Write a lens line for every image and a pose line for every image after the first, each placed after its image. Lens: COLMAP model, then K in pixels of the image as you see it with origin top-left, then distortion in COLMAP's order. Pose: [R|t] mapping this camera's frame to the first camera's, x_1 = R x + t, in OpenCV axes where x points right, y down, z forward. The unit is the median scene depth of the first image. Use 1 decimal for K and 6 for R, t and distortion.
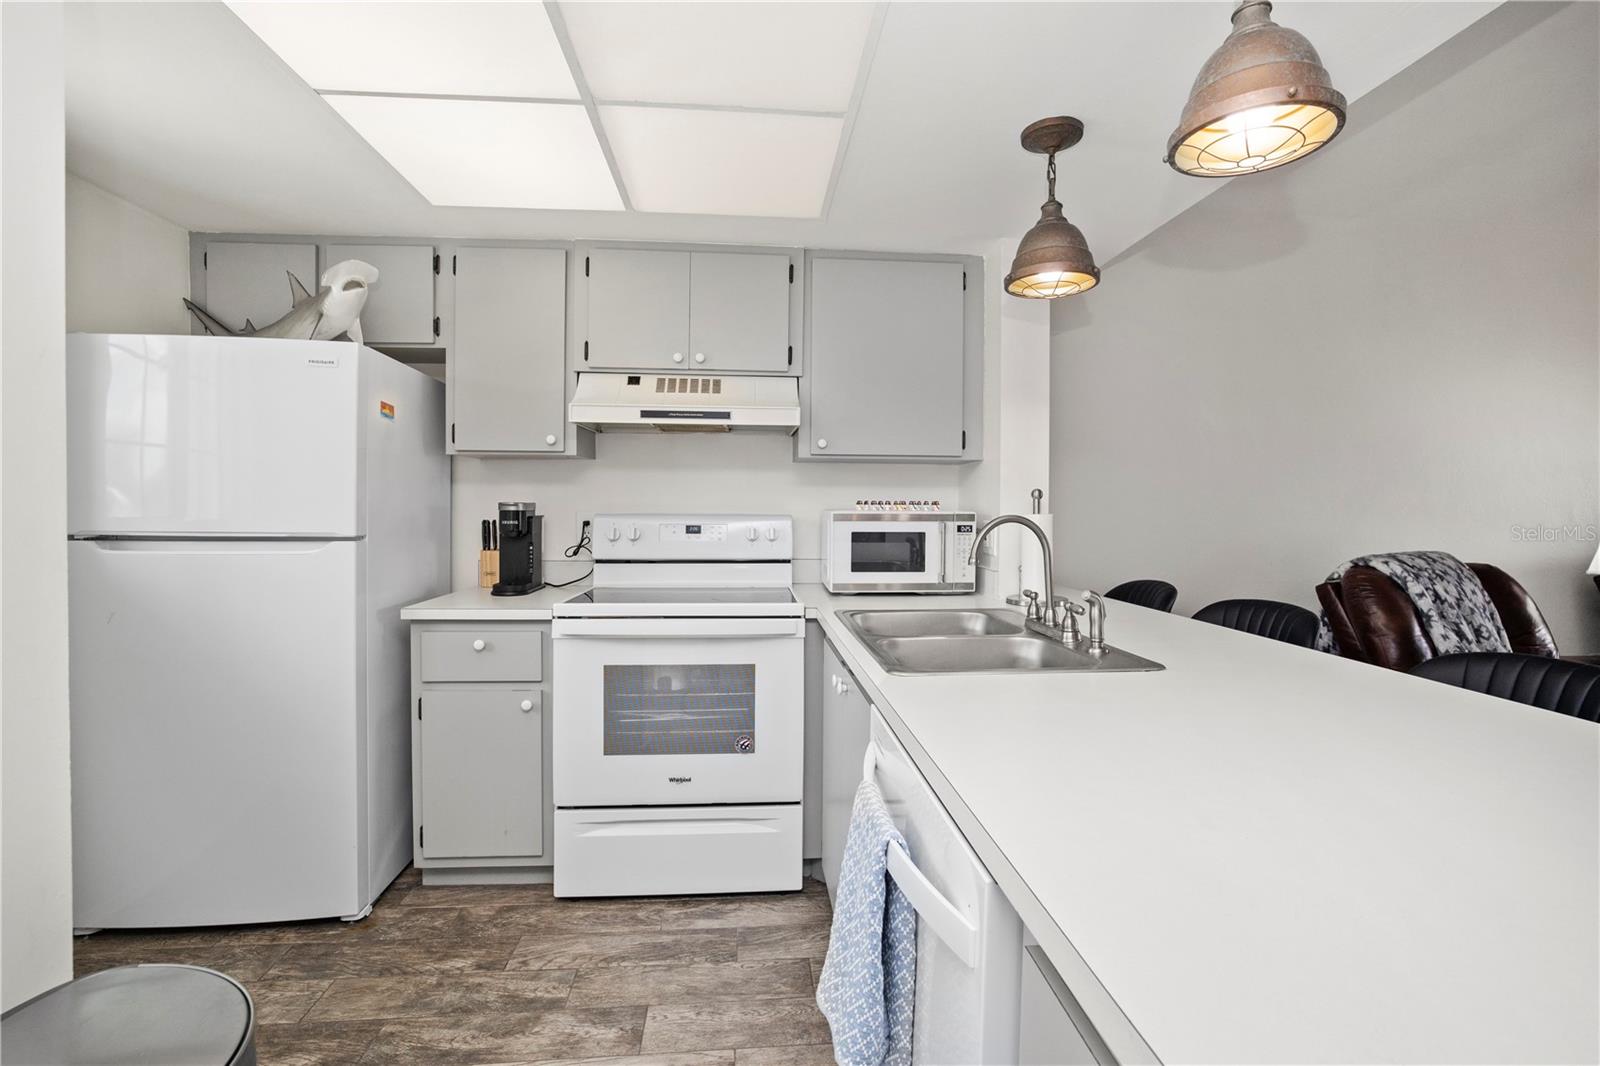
lens RADIAL K [[701.4, 0, 803.0], [0, 701.4, 510.4], [0, 0, 1]] dist [-0.051959, 0.017297]
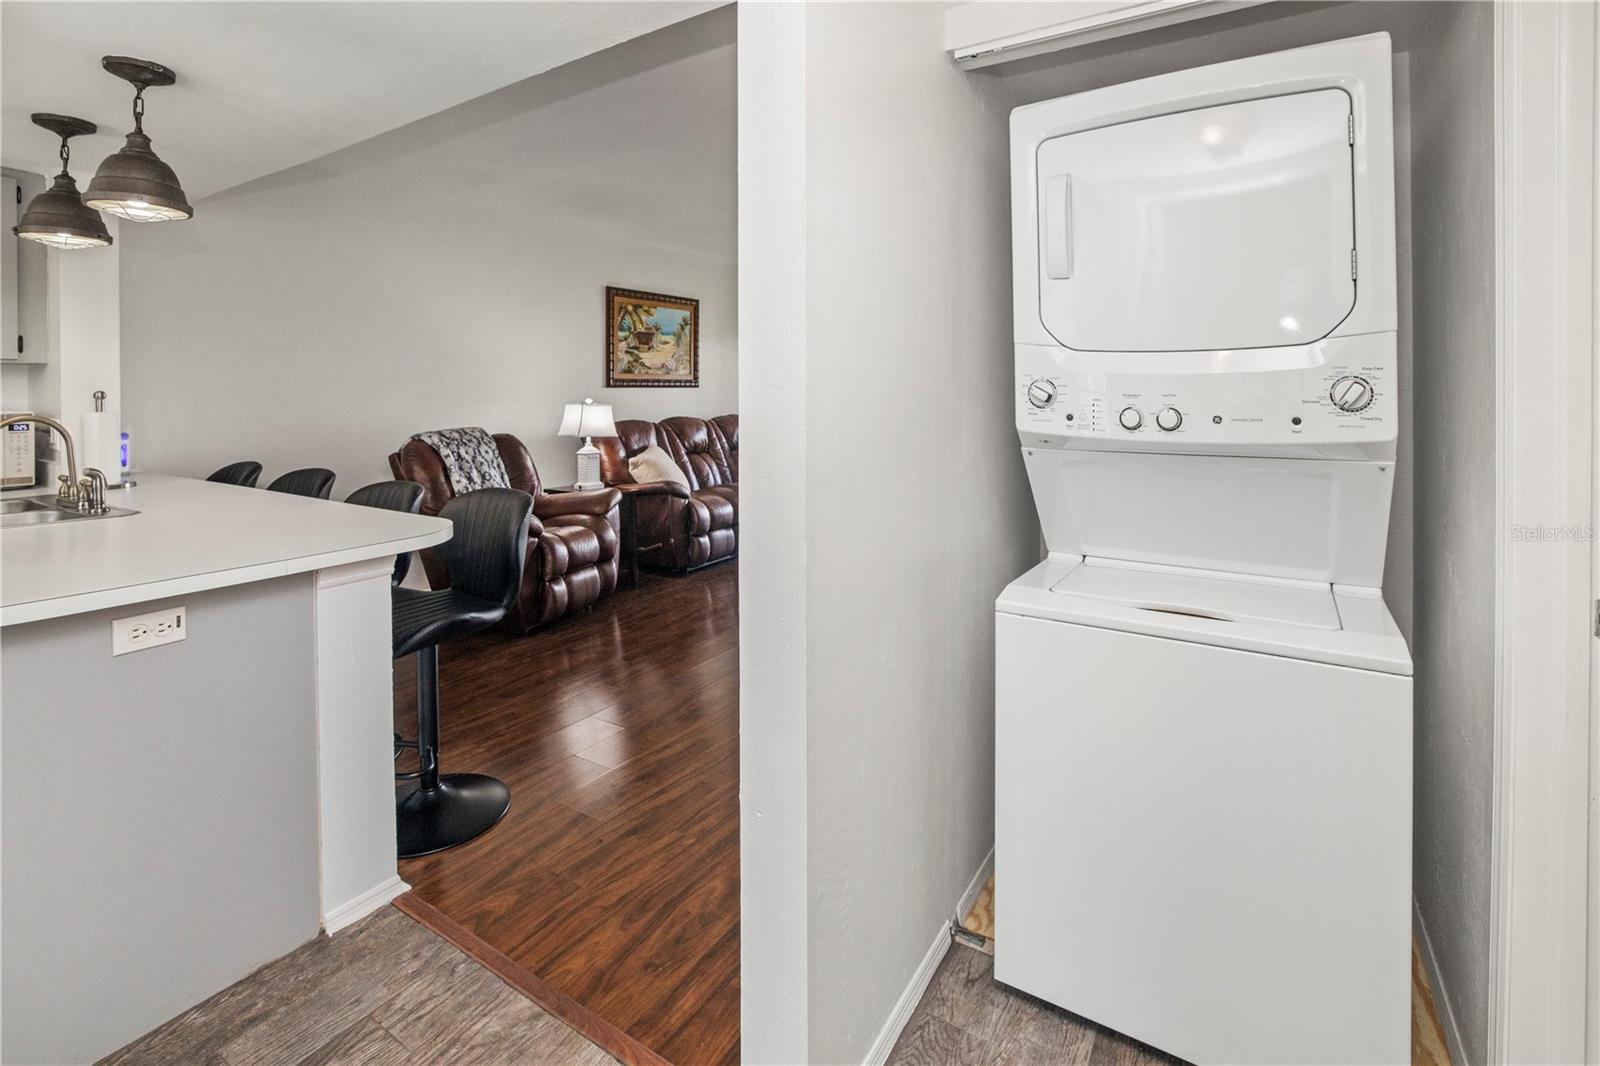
lens RADIAL K [[741.0, 0, 780.4], [0, 741.0, 397.3], [0, 0, 1]] dist [0.001122, 0.000567]
pose [[0.628096, -0.016299, 0.777965, 0.077387], [0.012631, 0.999862, 0.010750, -0.017650], [-0.778033, 0.003075, 0.628216, -0.652341]]
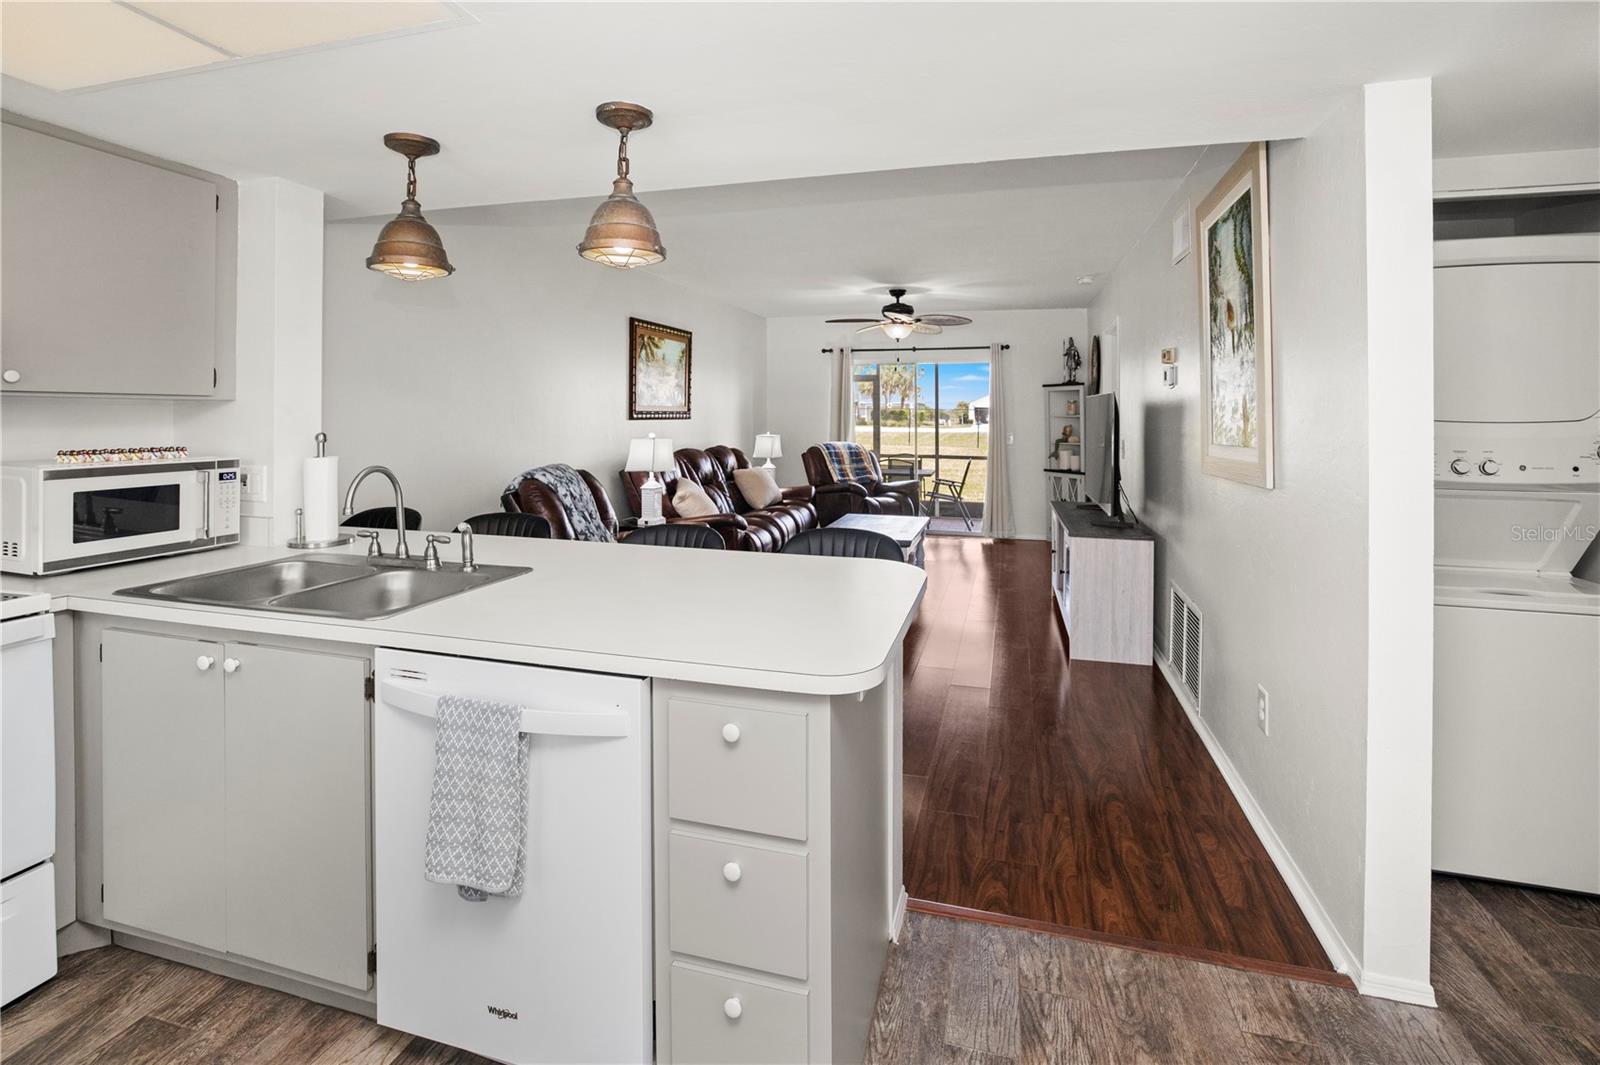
lens RADIAL K [[735.5, 0, 806.5], [0, 735.5, 408.1], [0, 0, 1]] dist [-0.005578, 0.000152]
pose [[0.351952, 0.003172, 0.936013, -0.404290], [0.000304, 0.999994, -0.003503, -0.059843], [-0.936018, 0.001518, 0.351949, -0.053294]]
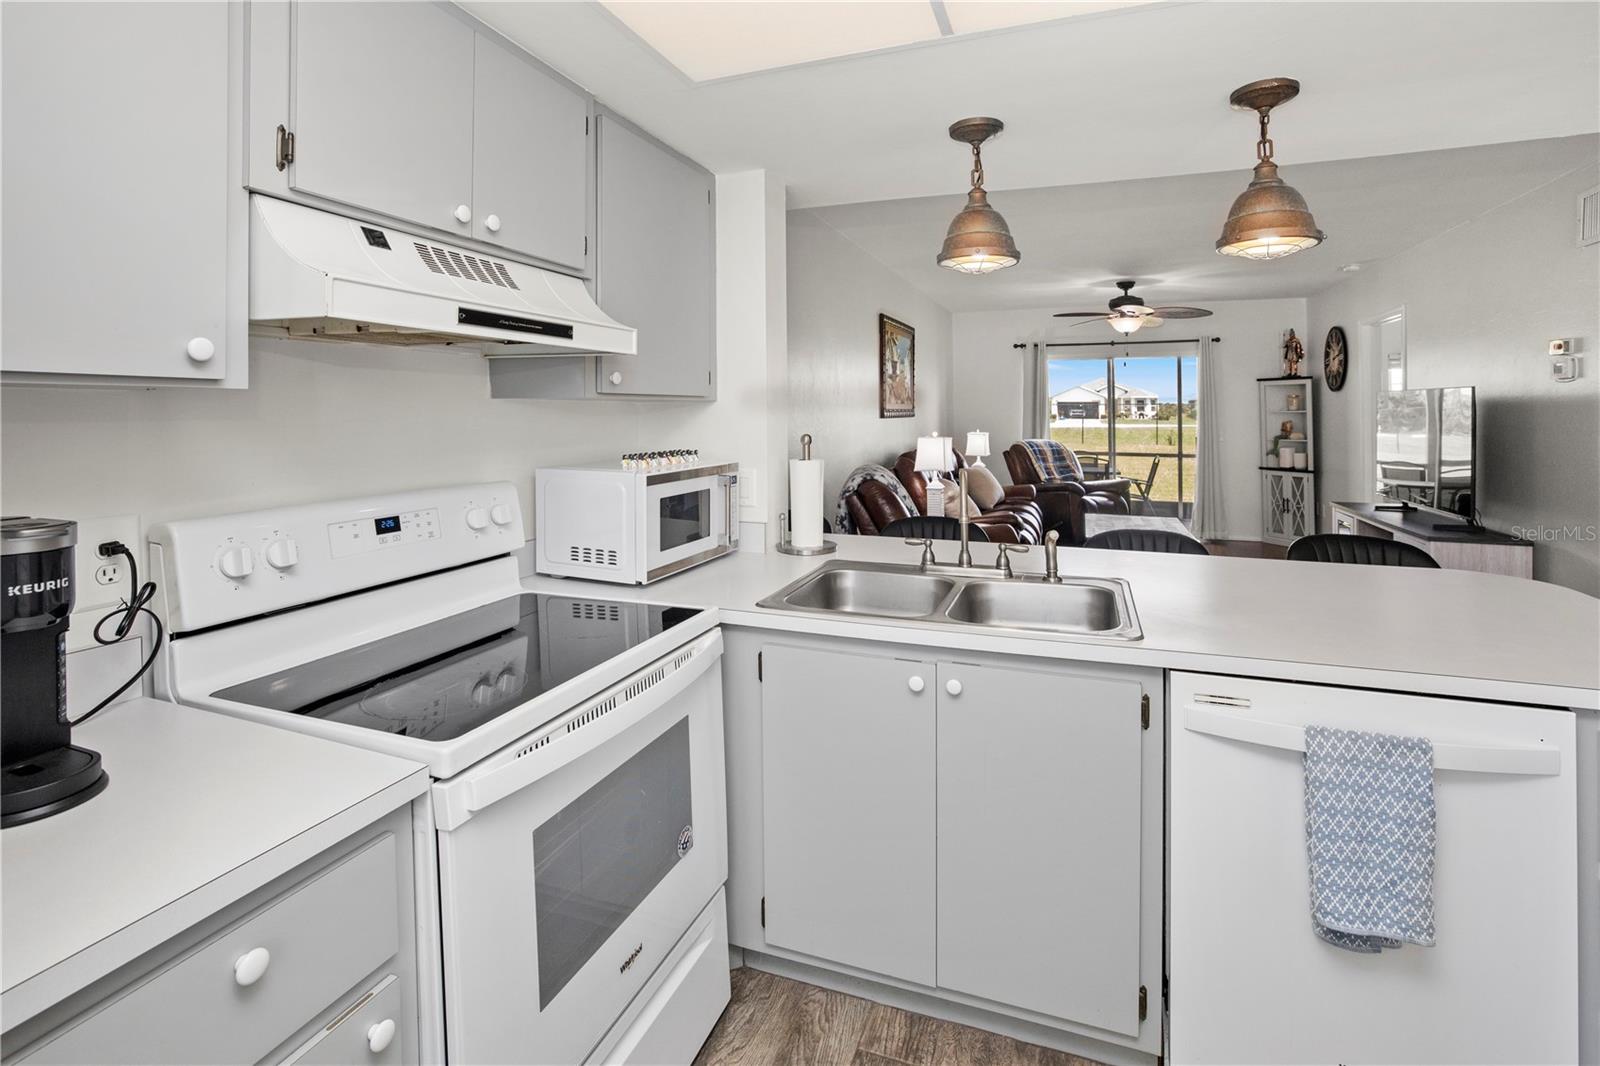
lens RADIAL K [[738.5, 0, 824.2], [0, 738.5, 402.3], [0, 0, 1]] dist [-0.016566, 0.000059]
pose [[0.411853, 0.003229, 0.911245, -0.584590], [0.006267, 0.999960, -0.006376, -0.066648], [-0.911229, 0.008337, 0.411816, 0.513626]]
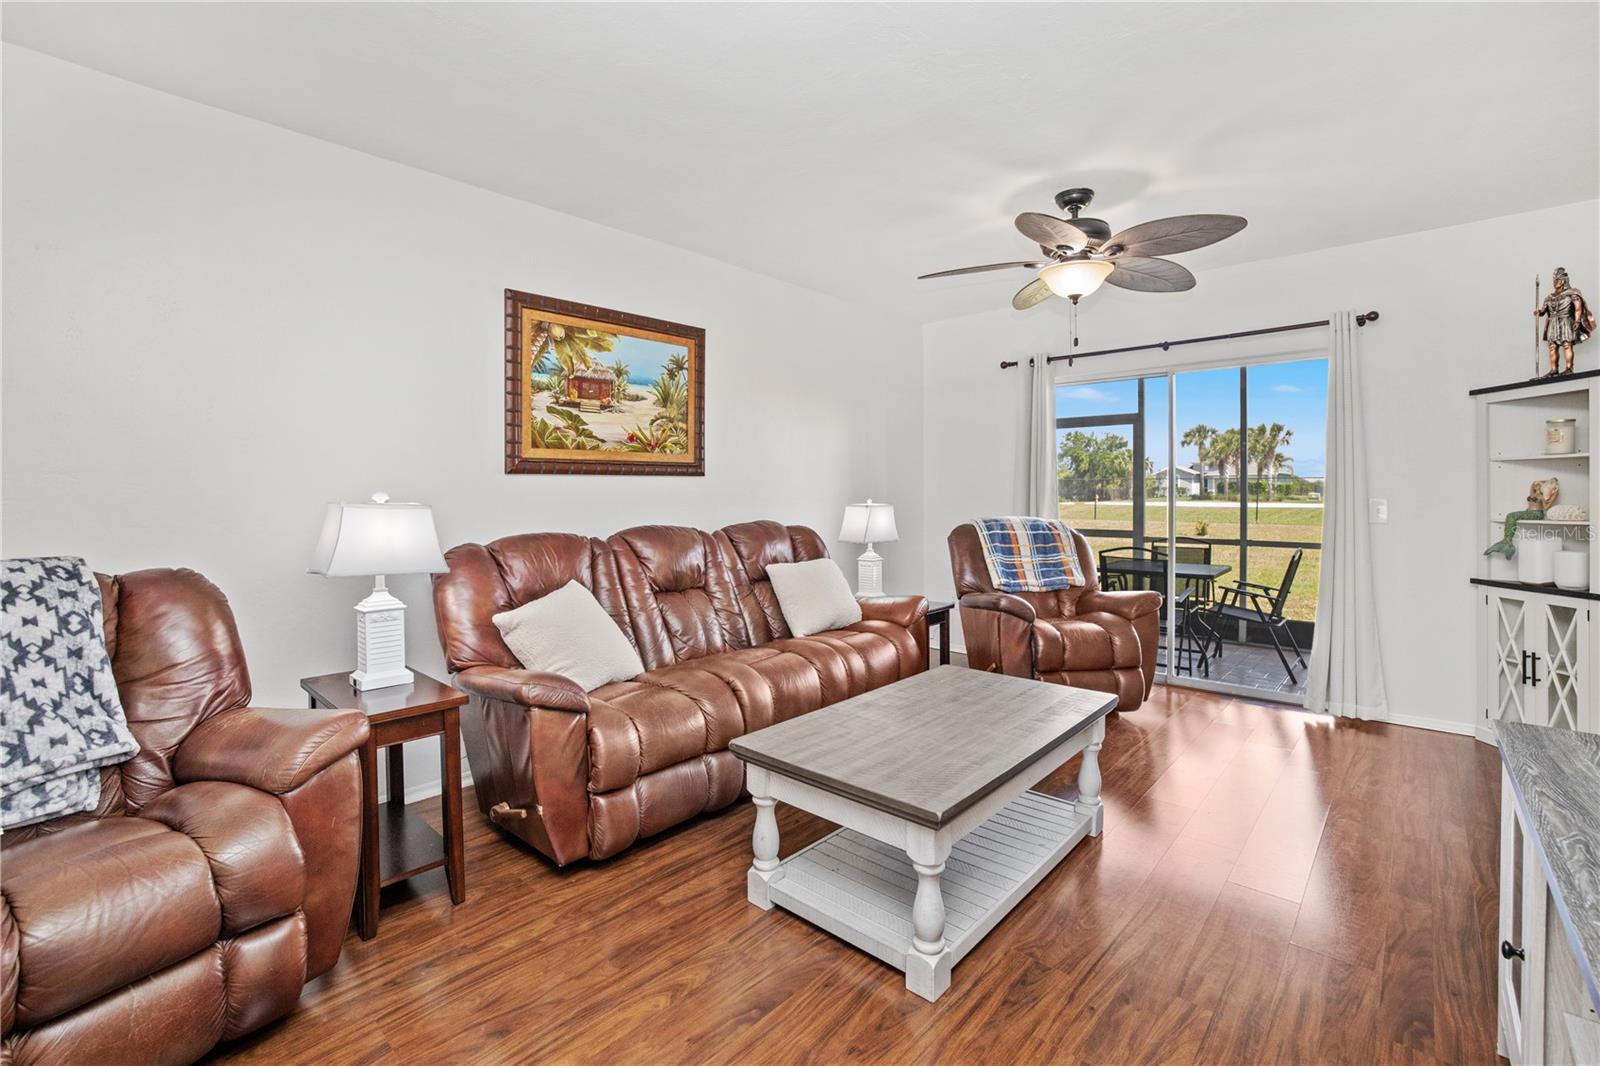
lens RADIAL K [[701.4, 0, 803.0], [0, 701.4, 510.4], [0, 0, 1]] dist [-0.051959, 0.017297]
pose [[0.733612, -0.029888, 0.678911, 1.142385], [0.013703, 0.999480, 0.029193, 0.006128], [-0.679431, -0.012113, 0.733640, 0.025783]]
